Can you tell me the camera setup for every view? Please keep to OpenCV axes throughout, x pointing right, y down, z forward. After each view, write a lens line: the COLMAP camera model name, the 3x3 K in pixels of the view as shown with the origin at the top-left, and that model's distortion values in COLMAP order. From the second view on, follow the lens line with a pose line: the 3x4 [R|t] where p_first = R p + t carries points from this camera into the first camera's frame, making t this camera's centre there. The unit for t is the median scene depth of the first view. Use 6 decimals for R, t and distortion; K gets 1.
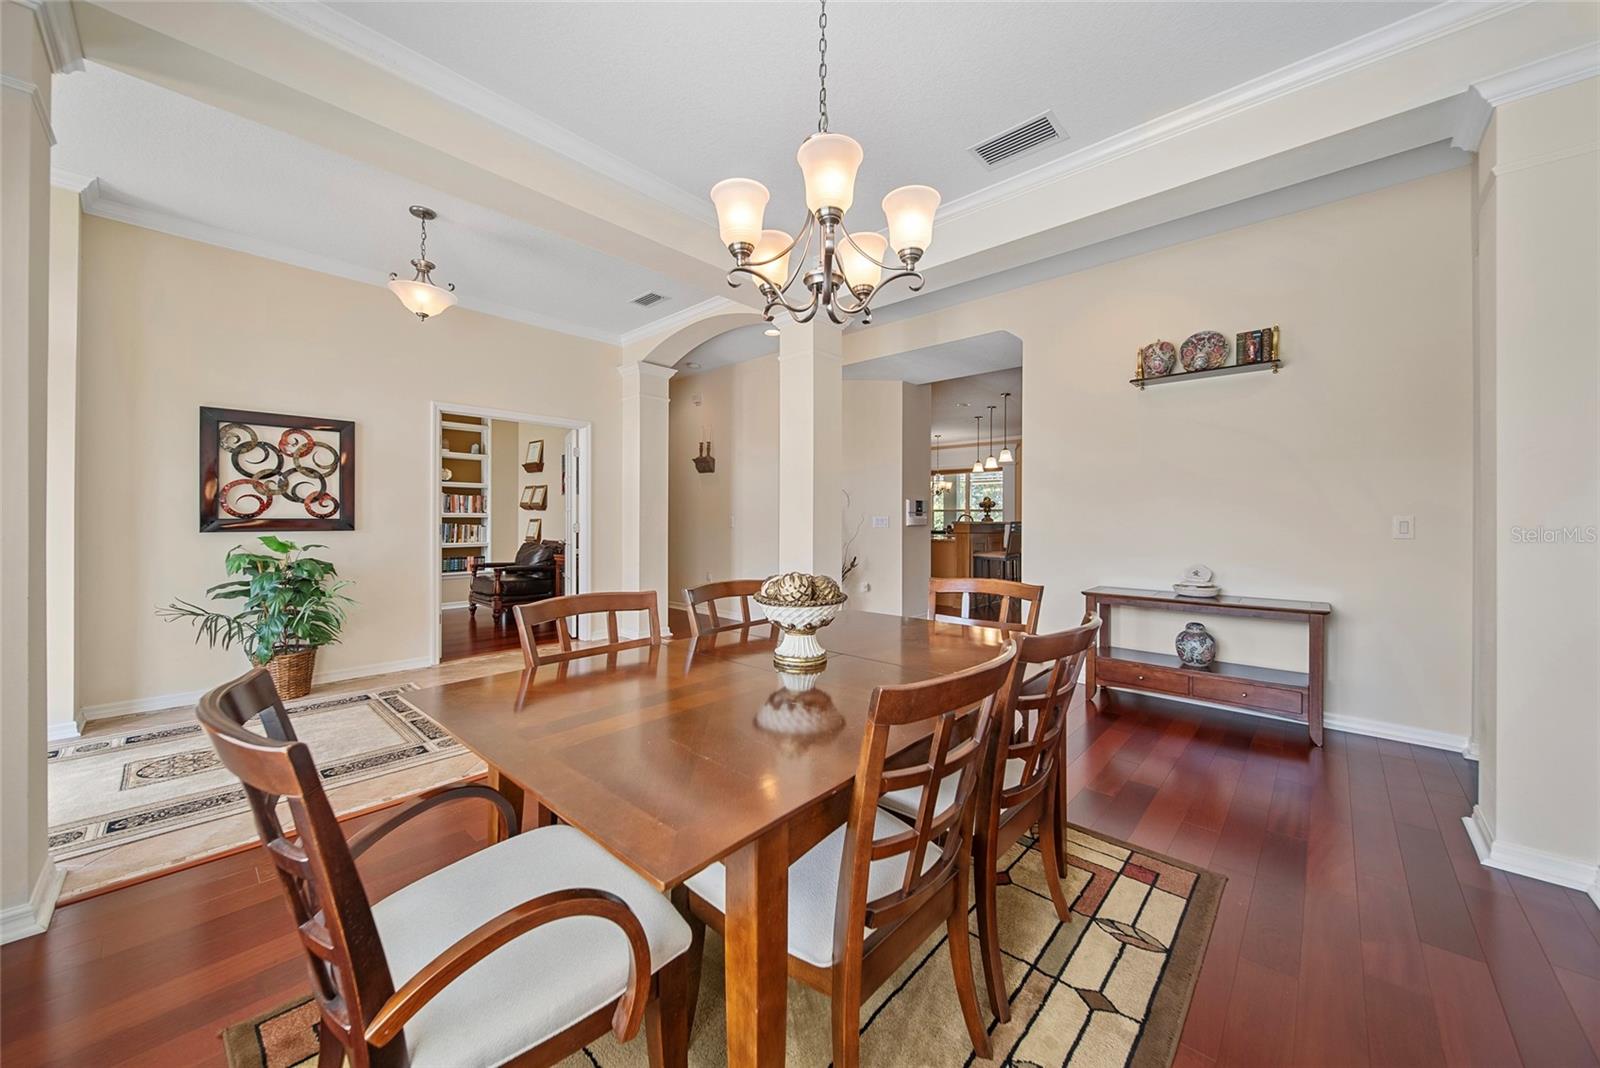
lens RADIAL K [[563.0, 0, 796.2], [0, 563.0, 530.4], [0, 0, 1]] dist [-0.000660, -0.001663]
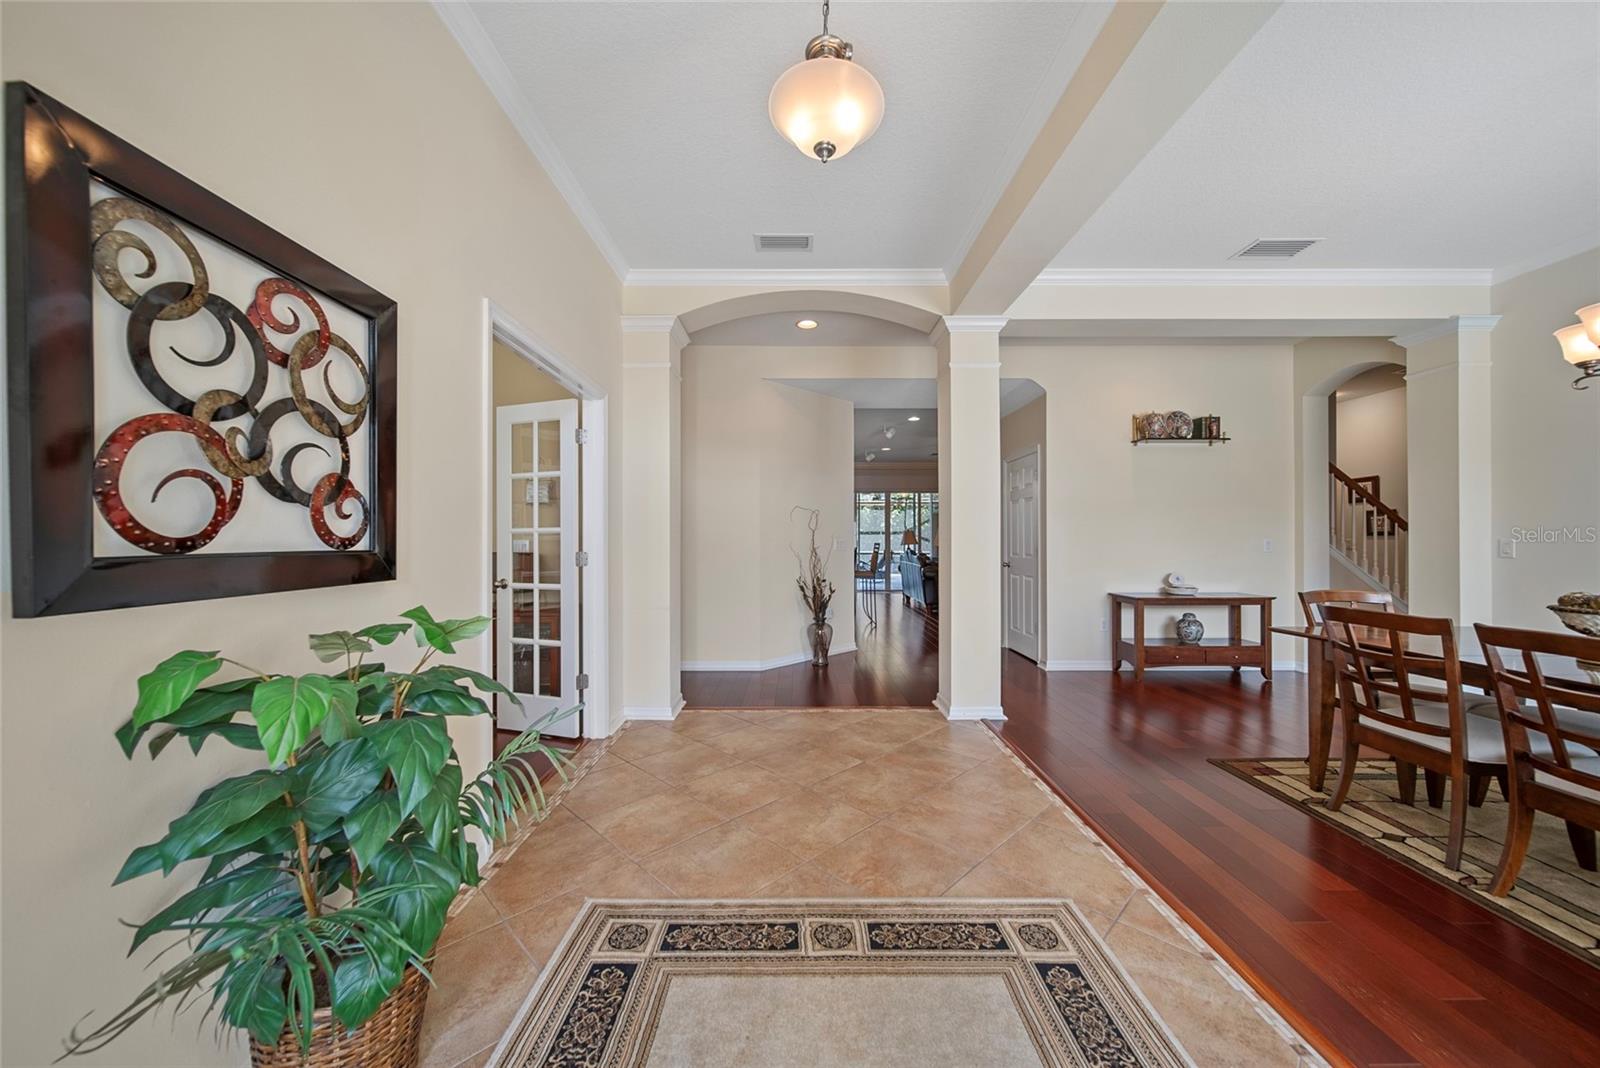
lens RADIAL K [[556.9, 0, 798.8], [0, 556.9, 543.1], [0, 0, 1]] dist [0.002069, 0.000095]
pose [[0.739945, -0.007678, 0.672624, -0.913055], [0.018507, 0.999789, -0.008948, -0.017869], [-0.672413, 0.019069, 0.739931, 0.570411]]
